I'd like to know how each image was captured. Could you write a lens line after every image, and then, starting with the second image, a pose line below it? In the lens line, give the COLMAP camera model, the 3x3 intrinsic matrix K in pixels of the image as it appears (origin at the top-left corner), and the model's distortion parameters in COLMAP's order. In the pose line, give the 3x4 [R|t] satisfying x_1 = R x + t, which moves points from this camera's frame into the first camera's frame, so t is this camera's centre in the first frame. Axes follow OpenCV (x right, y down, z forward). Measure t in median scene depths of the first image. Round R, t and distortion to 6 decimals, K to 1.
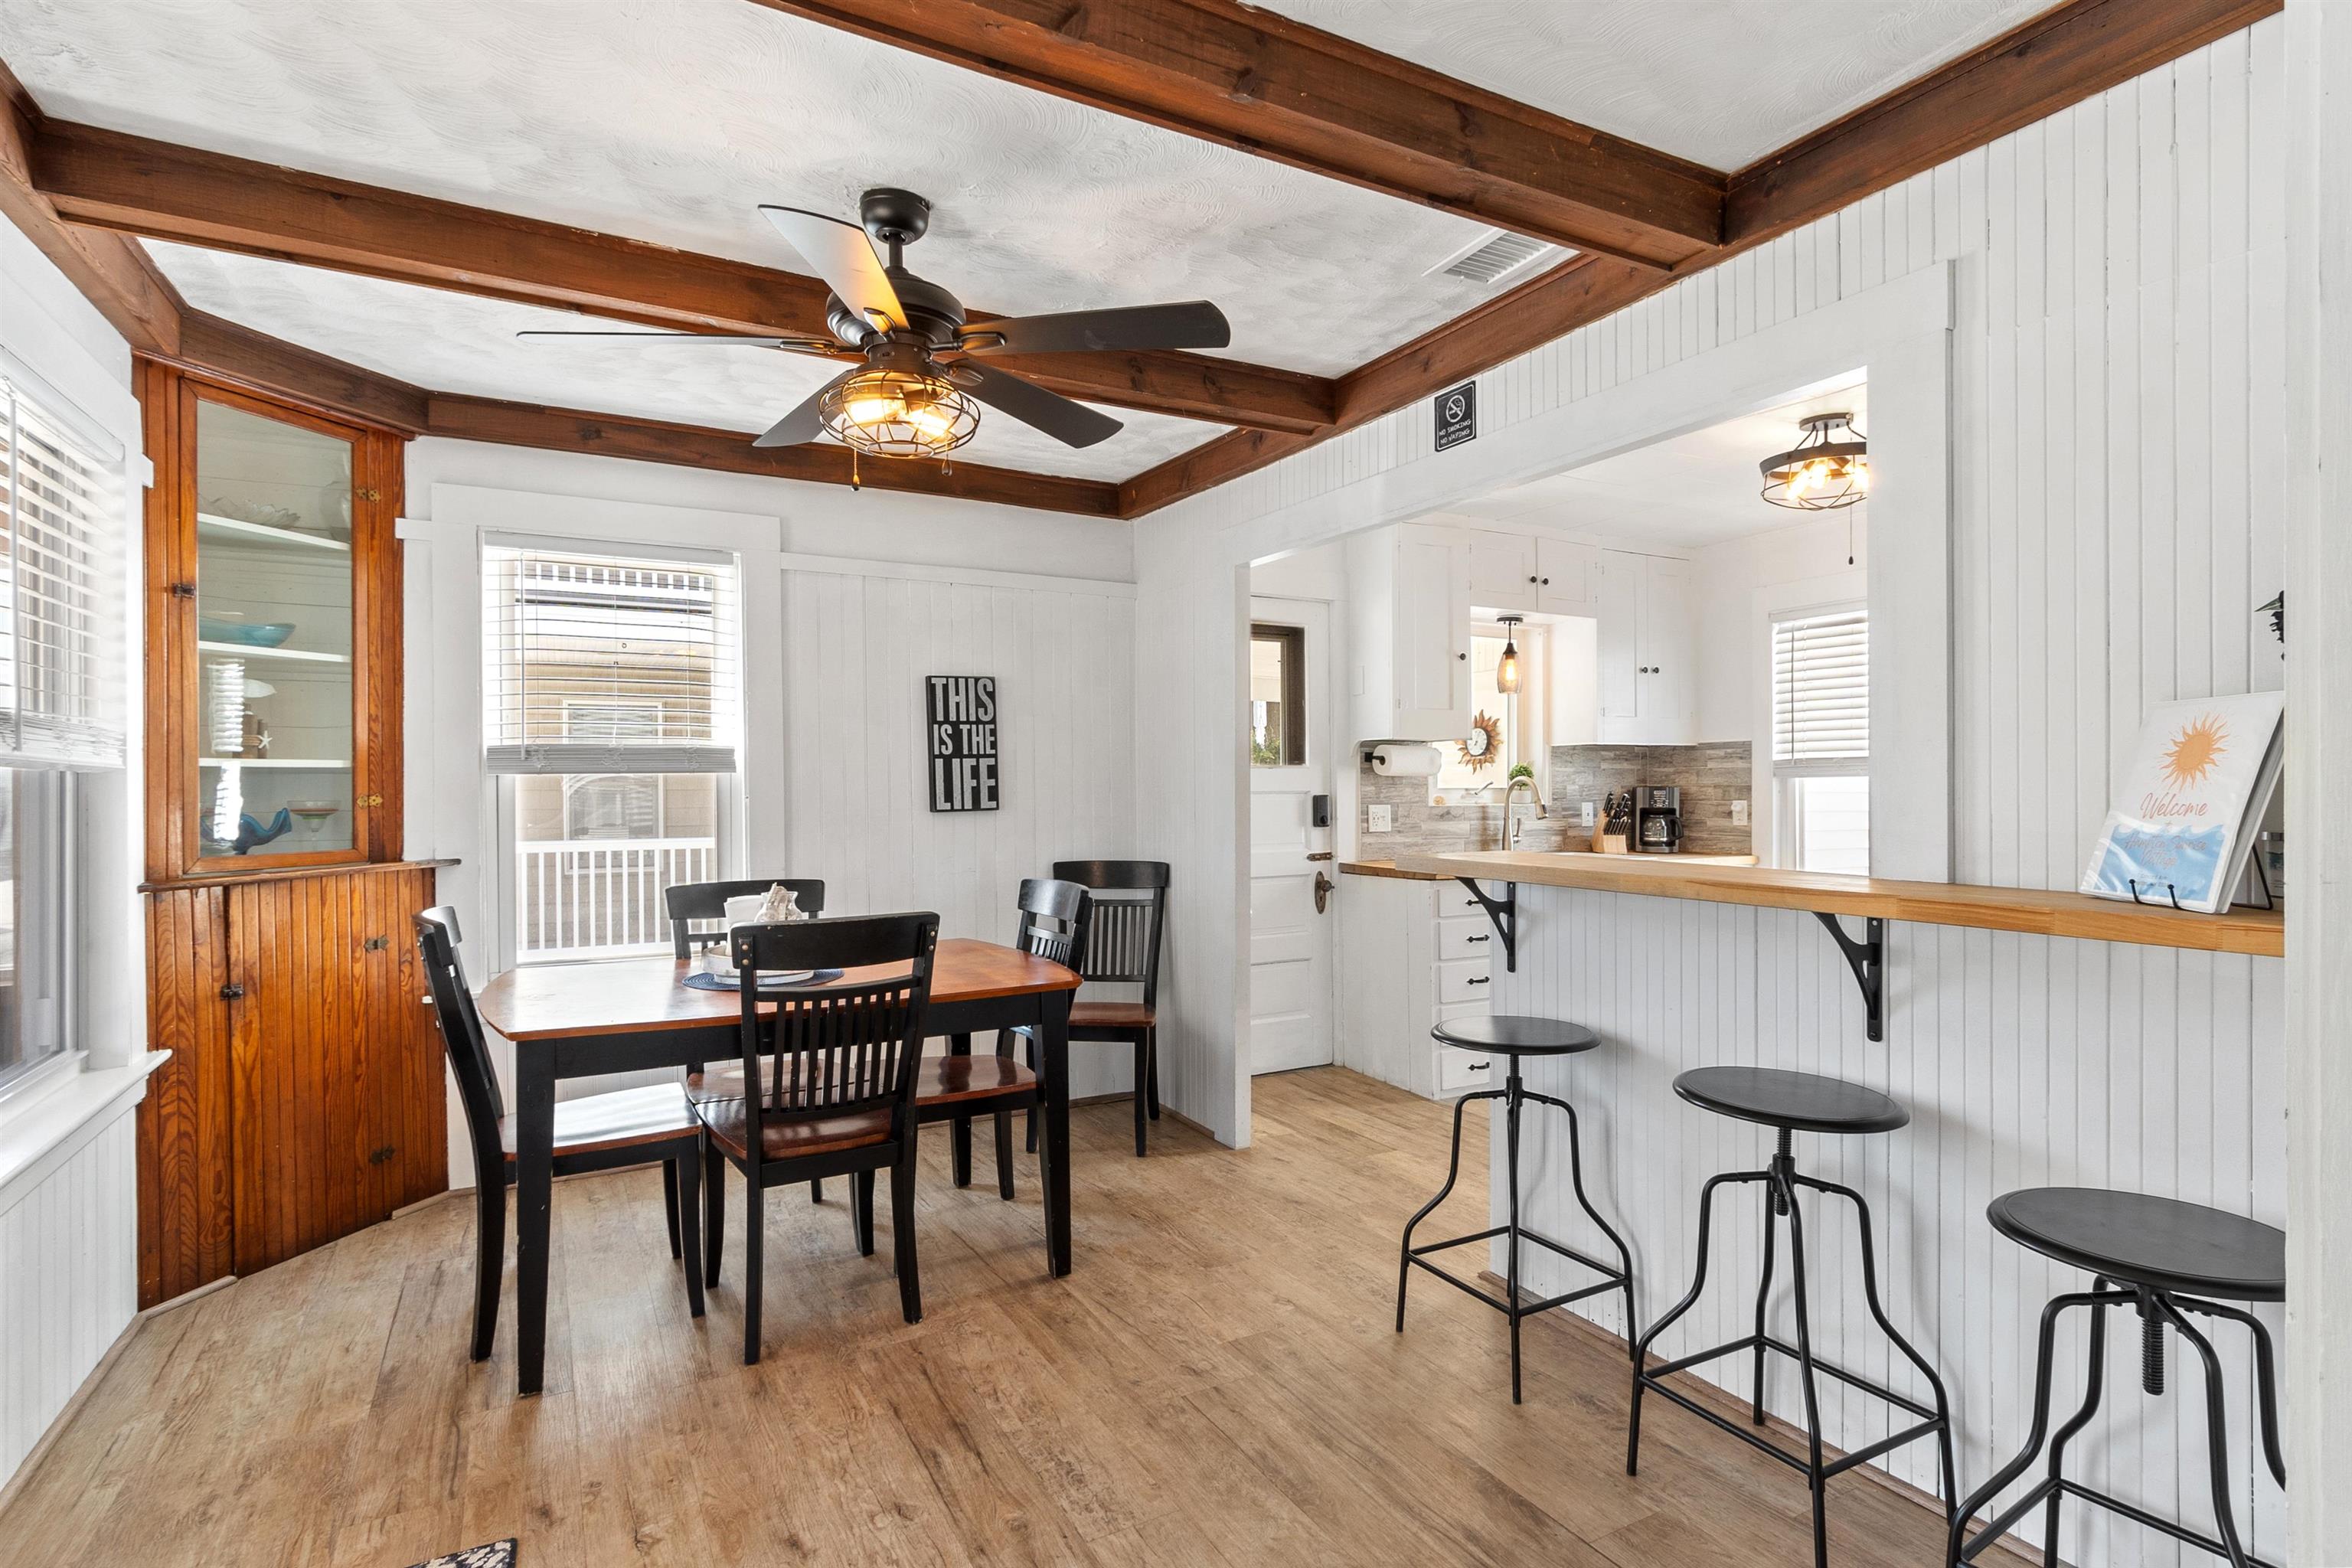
lens RADIAL K [[1161.4, 0, 1165.5], [0, 1161.4, 793.1], [0, 0, 1]] dist [-0.001670, -0.000823]
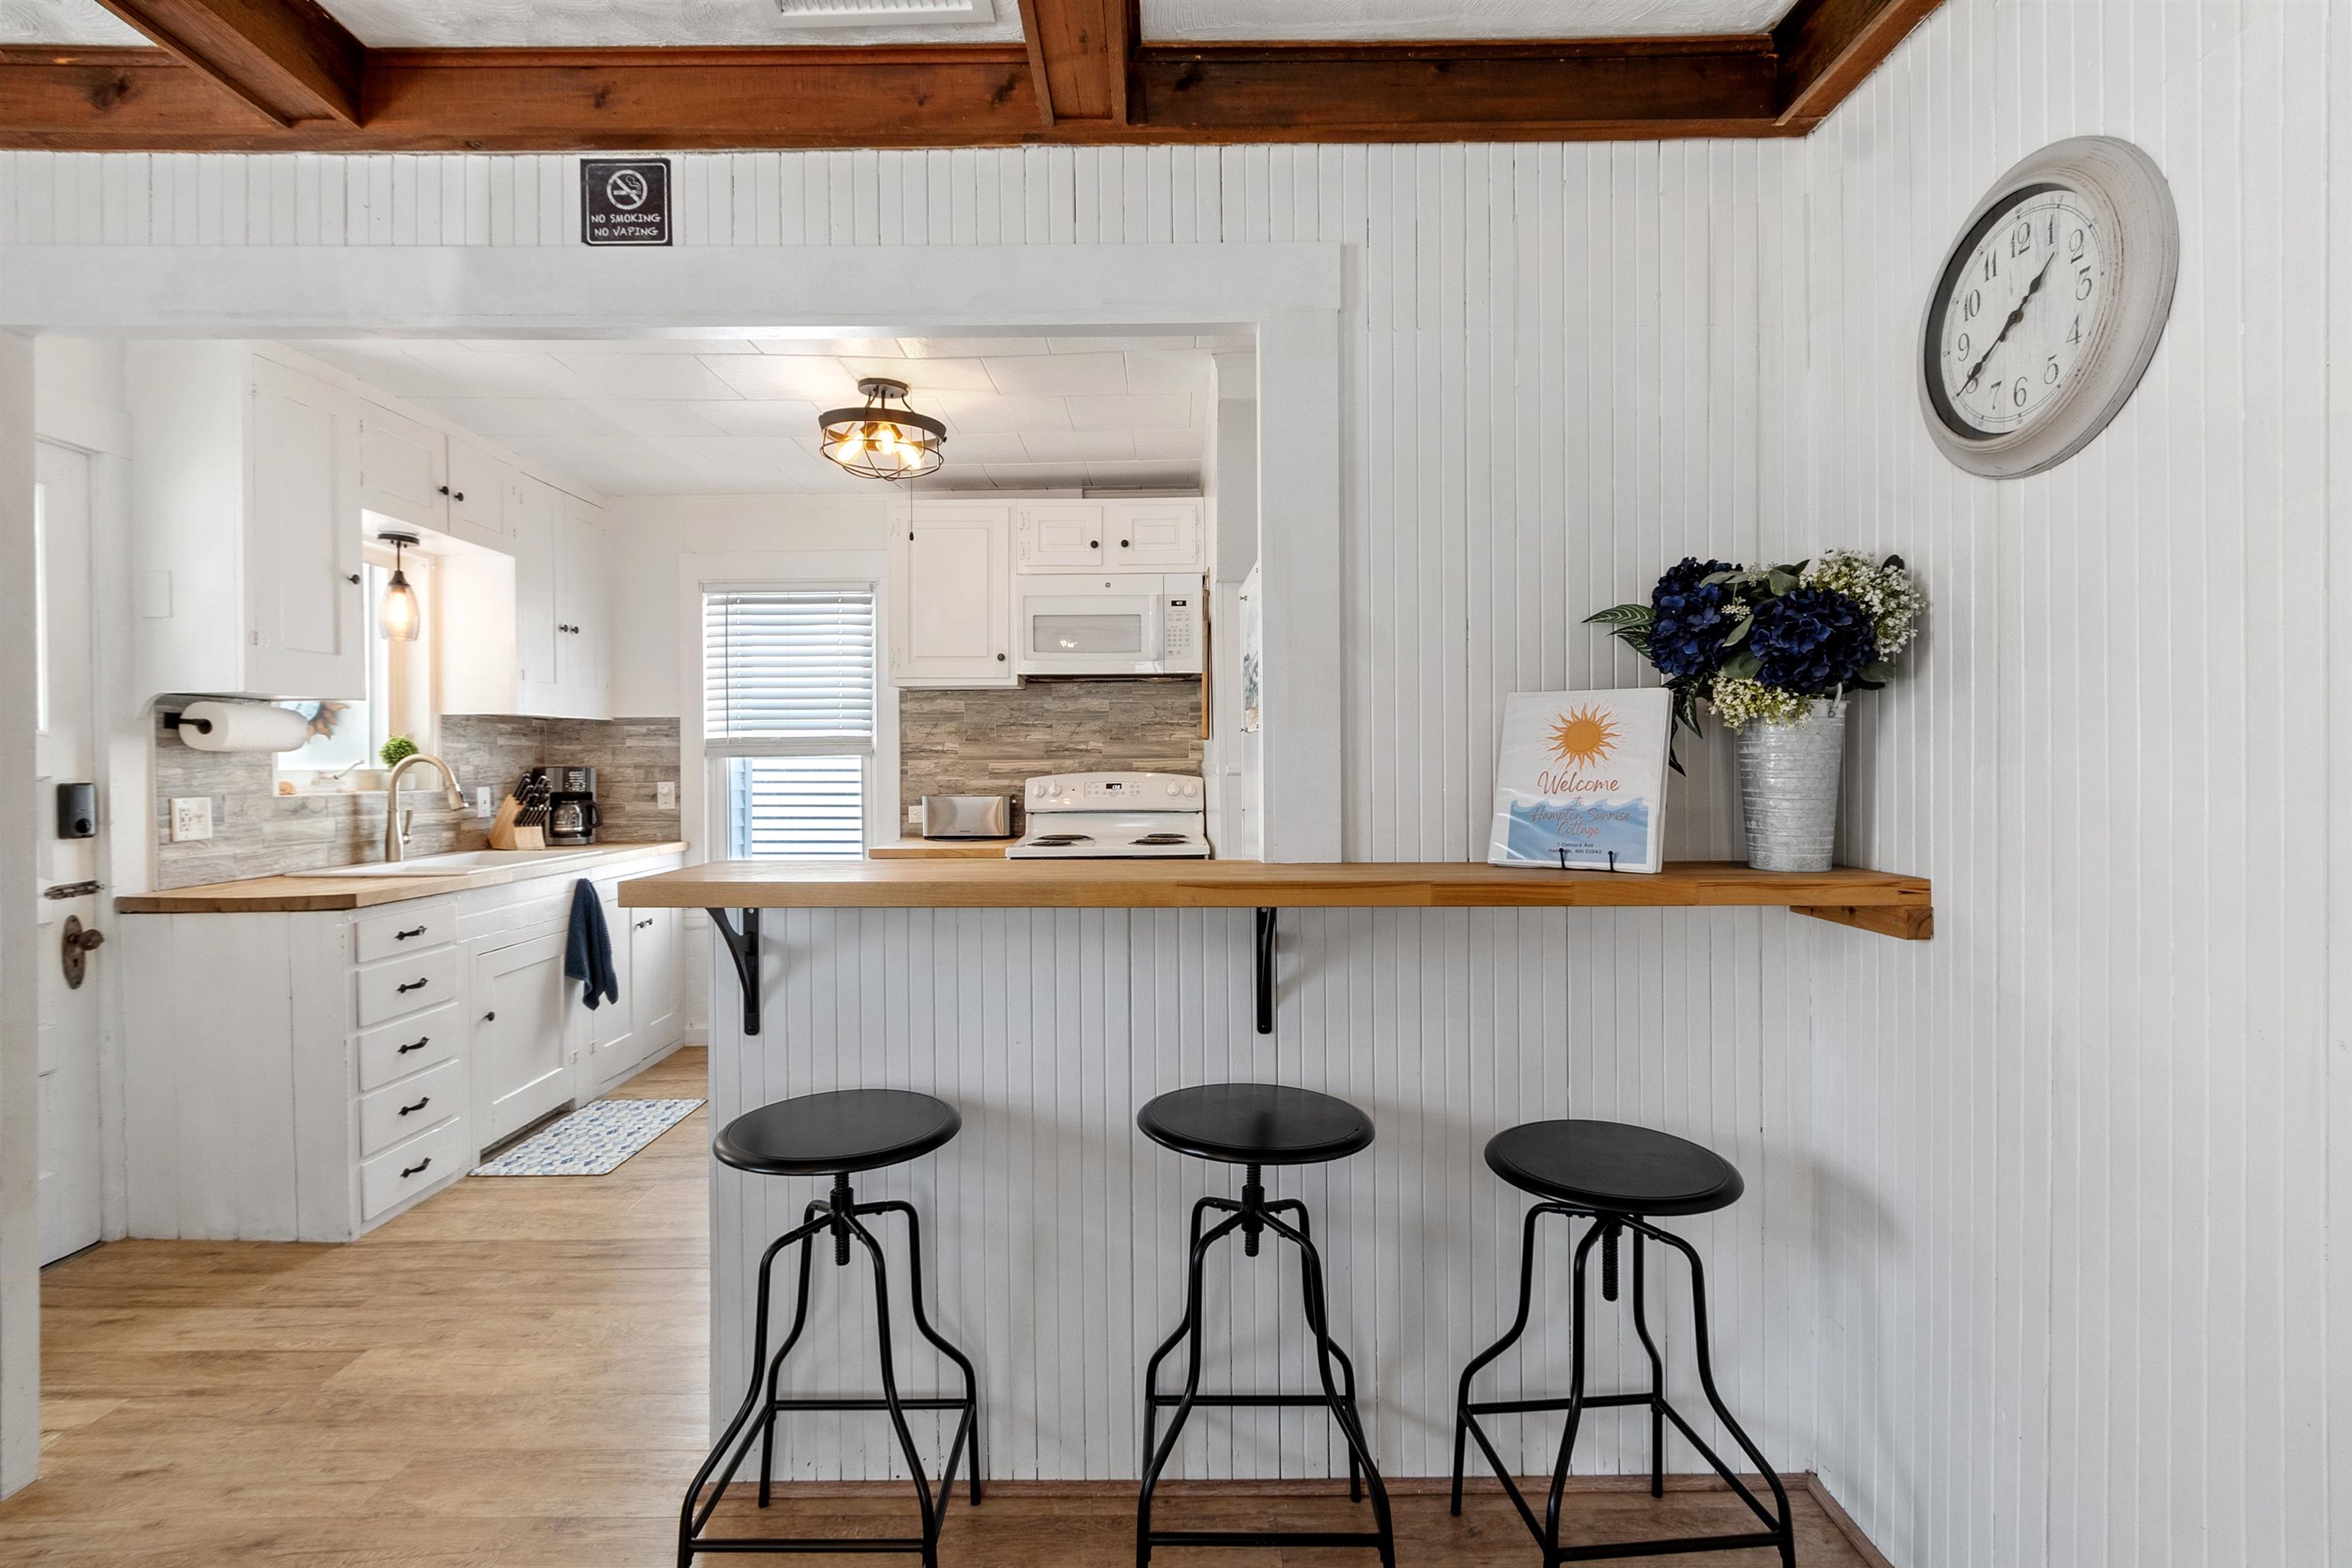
lens RADIAL K [[1104.1, 0, 1168.8], [0, 1104.1, 768.6], [0, 0, 1]] dist [0.000347, -0.000044]
pose [[0.472907, -0.003959, 0.881103, -0.129780], [0.007294, 0.999973, 0.000578, -0.002838], [-0.881082, 0.006153, 0.472924, 0.367741]]
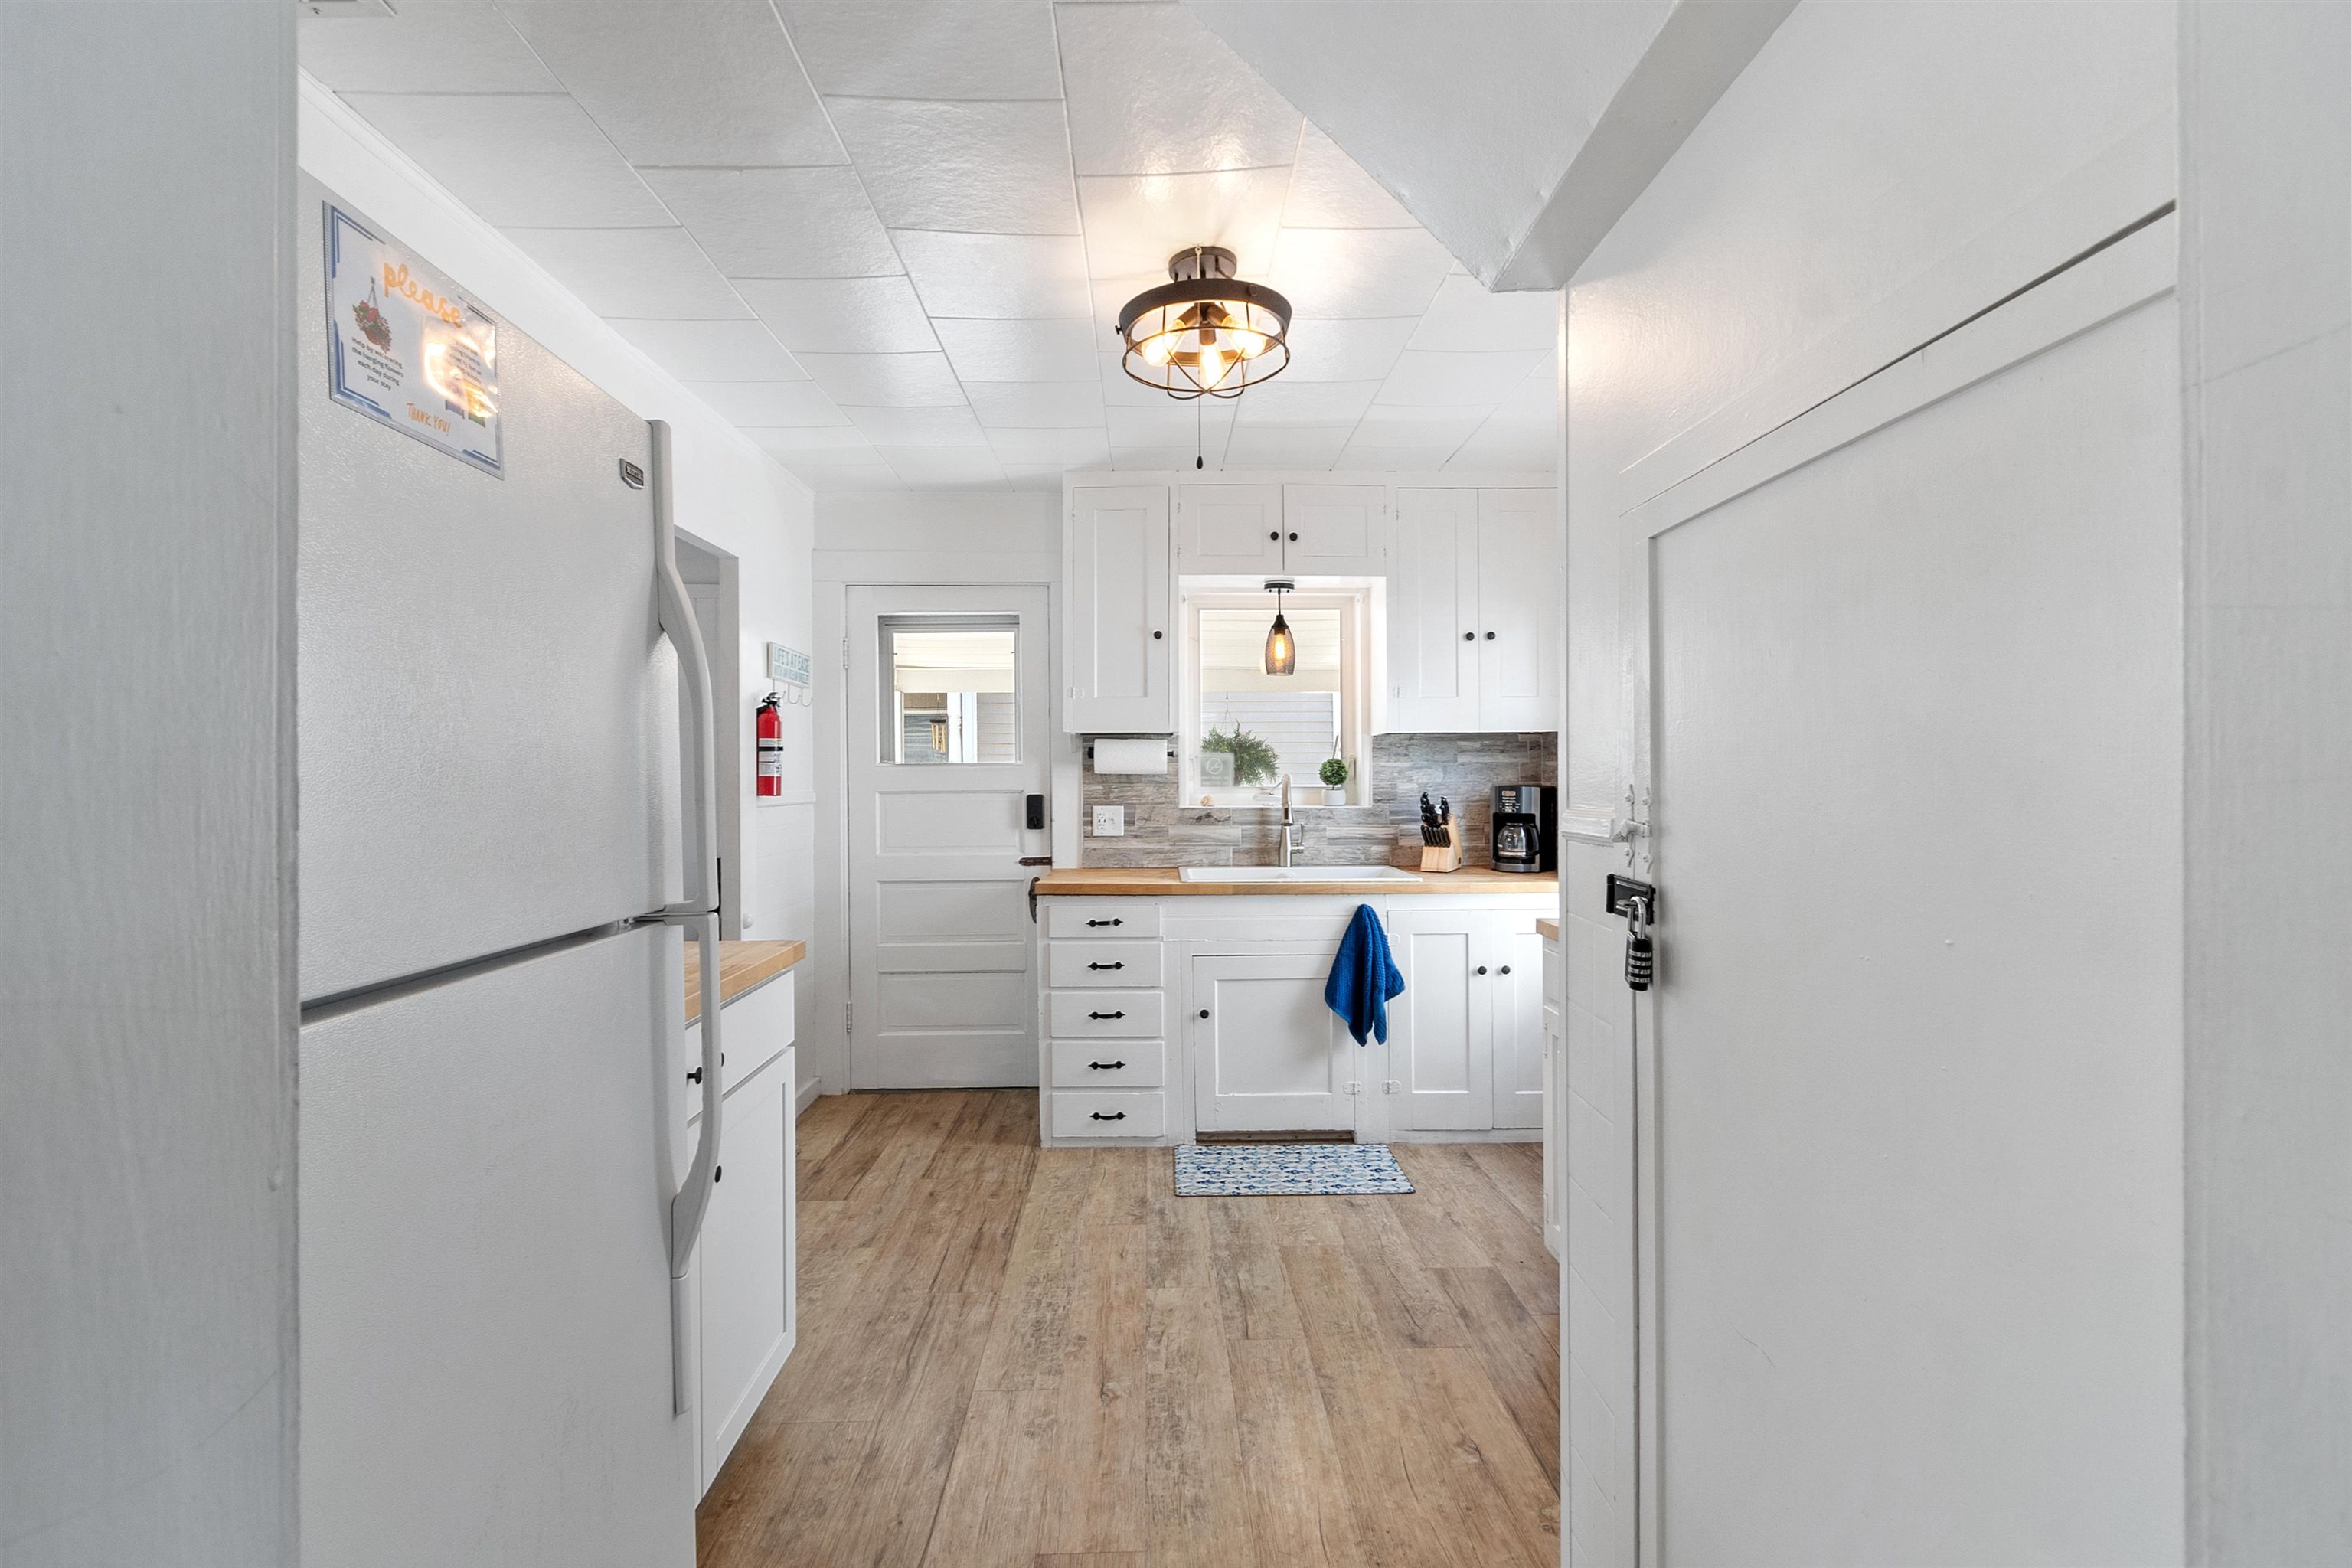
lens RADIAL K [[1037.2, 0, 1165.3], [0, 1037.2, 778.2], [0, 0, 1]] dist [-0.000008, 0.000050]
pose [[0.887715, 0.000260, -0.460394, 0.850881], [-0.001508, 0.999996, -0.002343, -0.013723], [0.460392, 0.002774, 0.887712, 0.445158]]
